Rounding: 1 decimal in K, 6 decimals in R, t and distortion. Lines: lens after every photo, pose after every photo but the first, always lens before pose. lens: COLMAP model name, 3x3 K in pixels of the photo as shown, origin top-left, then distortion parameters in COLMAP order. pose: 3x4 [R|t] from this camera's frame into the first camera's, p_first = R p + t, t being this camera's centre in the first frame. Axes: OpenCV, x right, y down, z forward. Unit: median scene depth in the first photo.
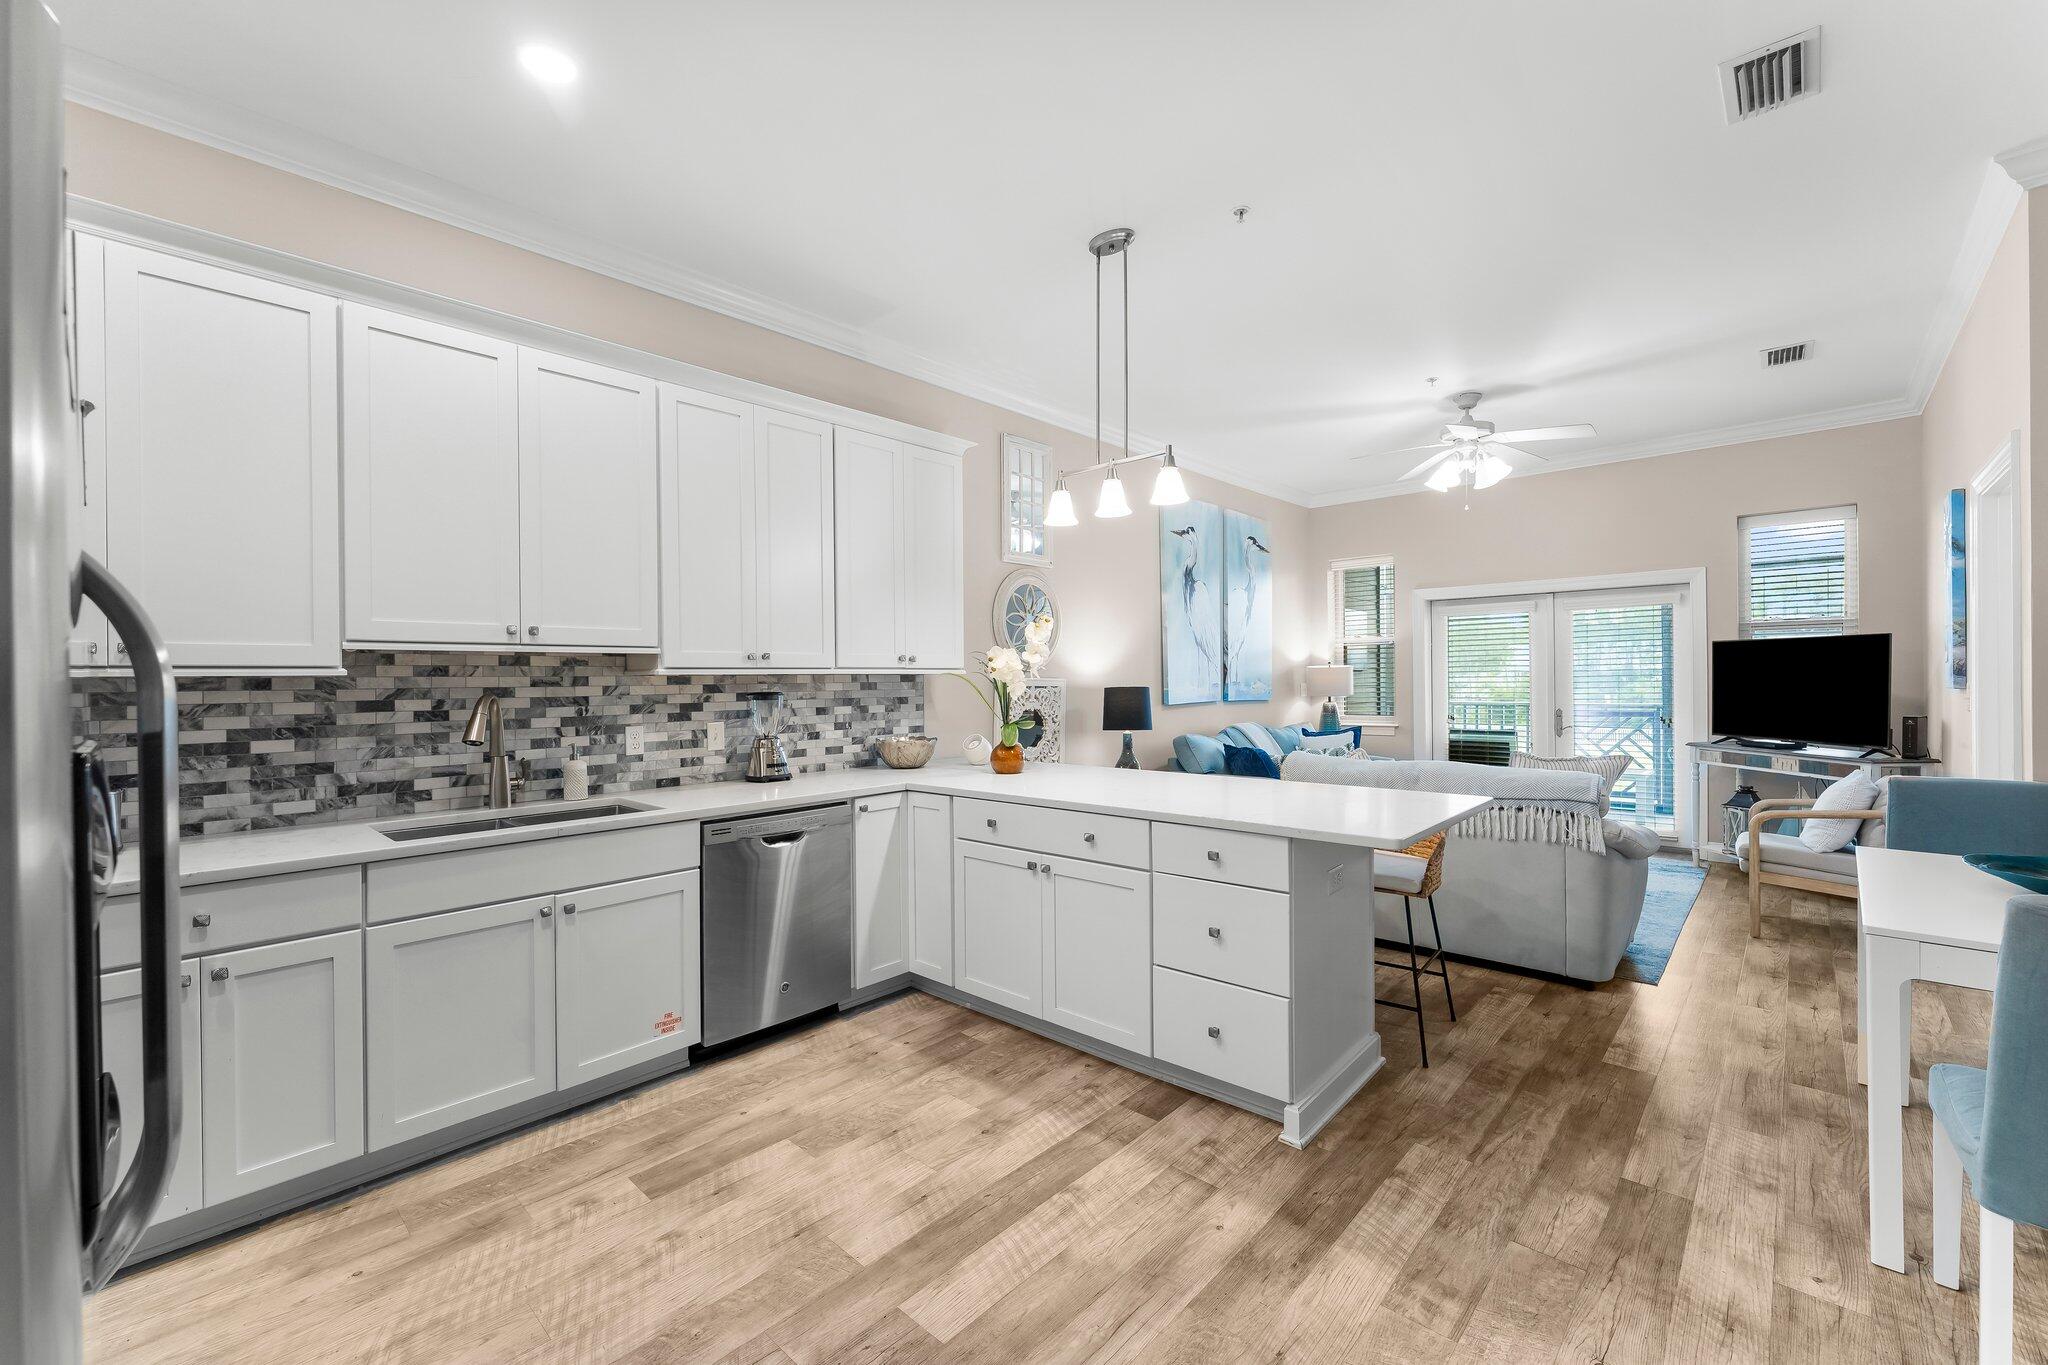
lens RADIAL K [[833.3, 0, 1066.5], [0, 833.3, 685.5], [0, 0, 1]] dist [0.003225, -0.001024]
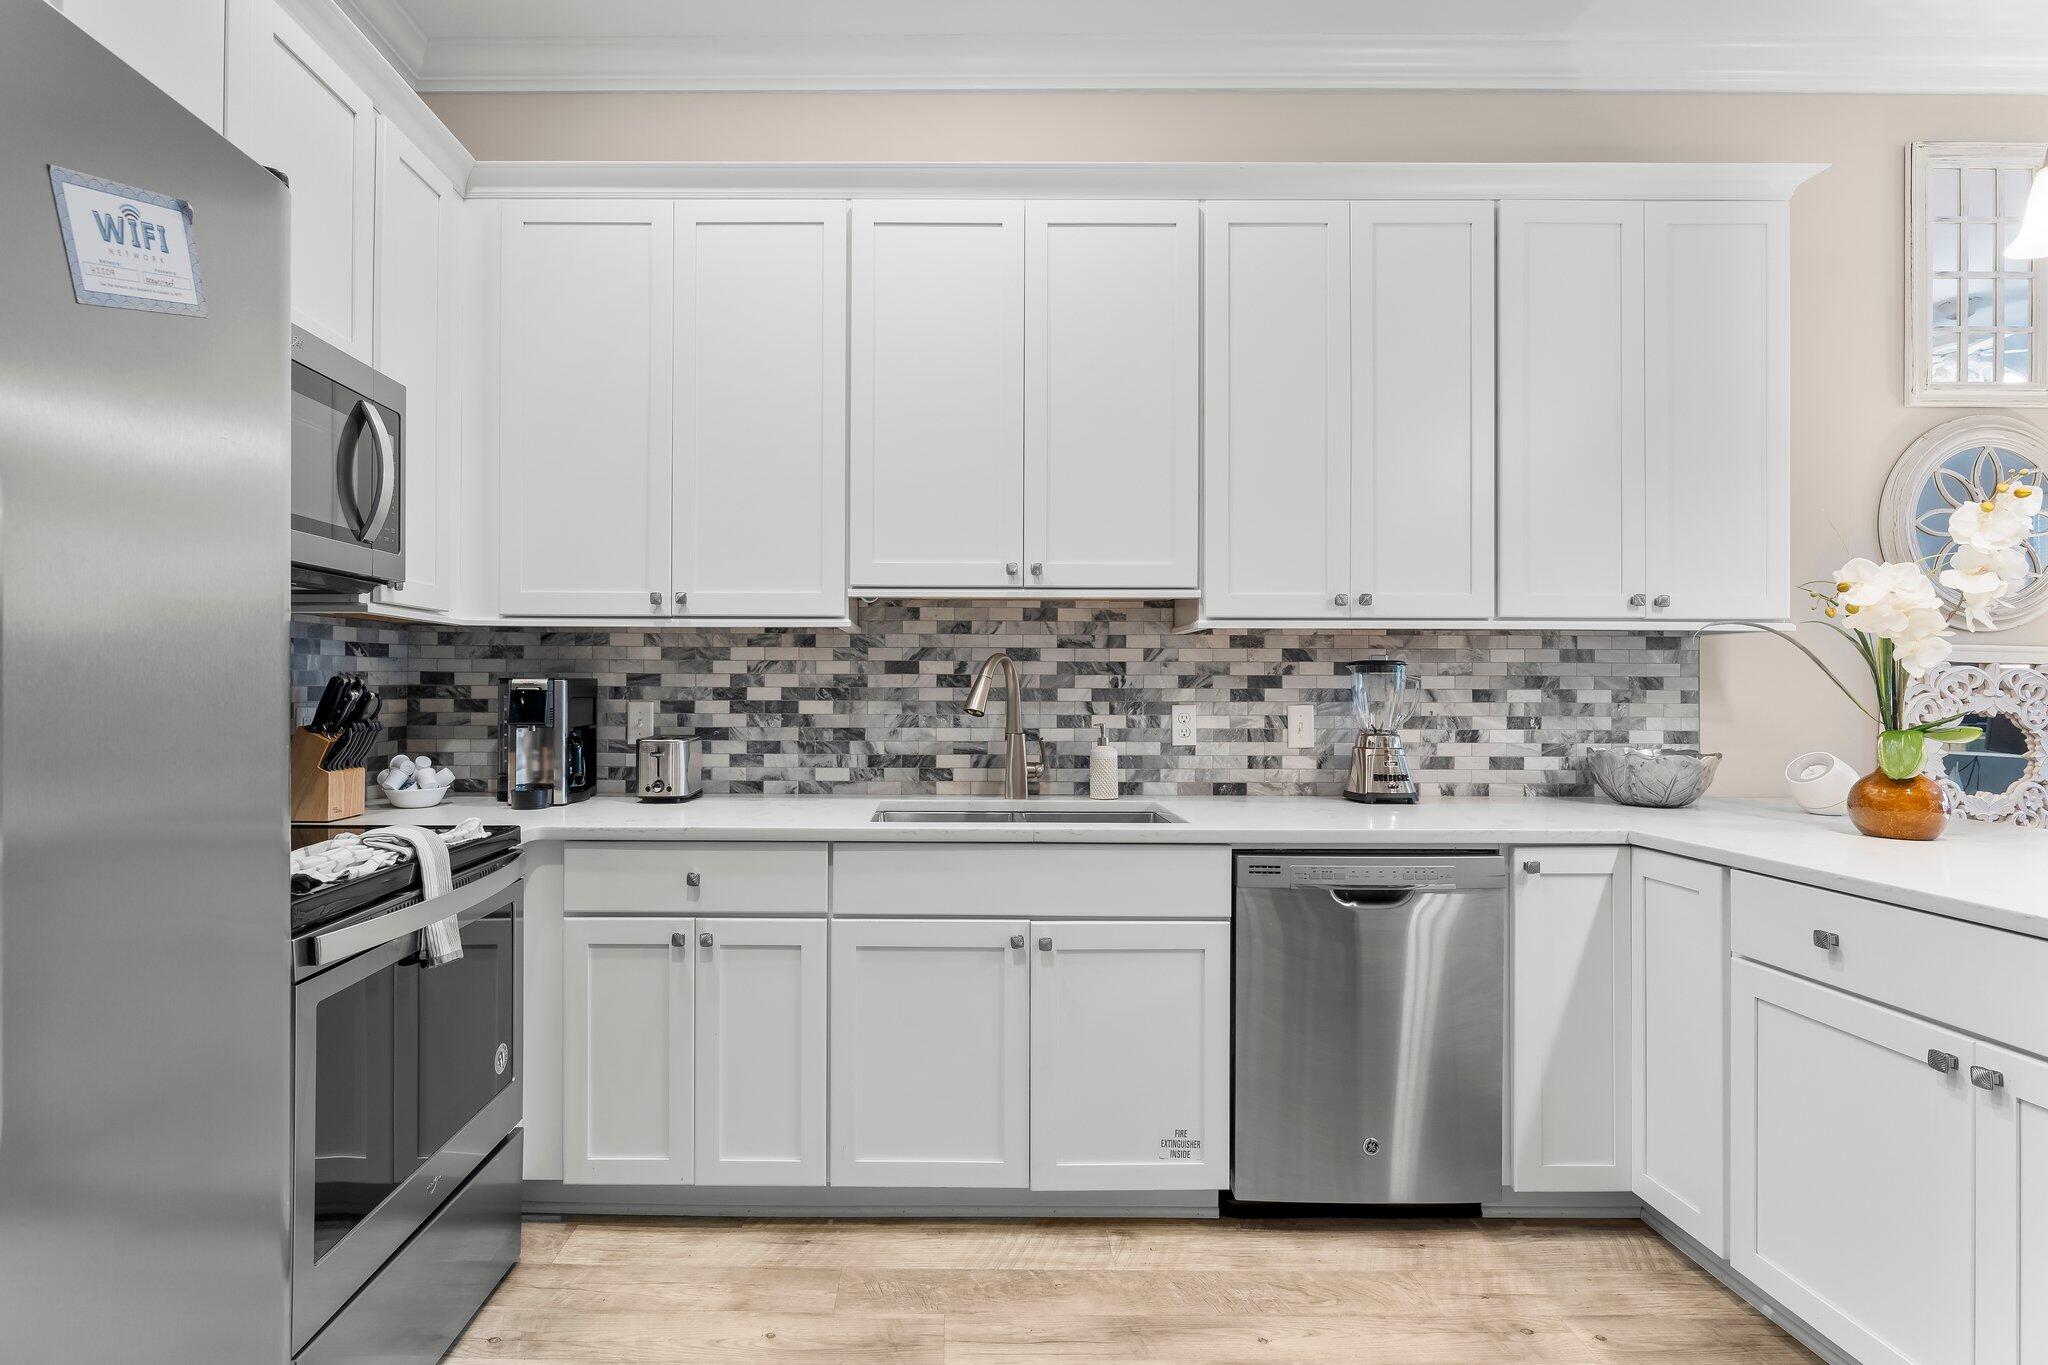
lens RADIAL K [[1041.8, 0, 935.3], [0, 1041.8, 679.3], [0, 0, 1]] dist [-0.003738, -0.000742]
pose [[0.654631, 0.008466, -0.755901, 0.016048], [-0.016109, 0.999866, -0.002752, 0.031232], [0.755777, 0.013978, 0.654680, 0.244763]]
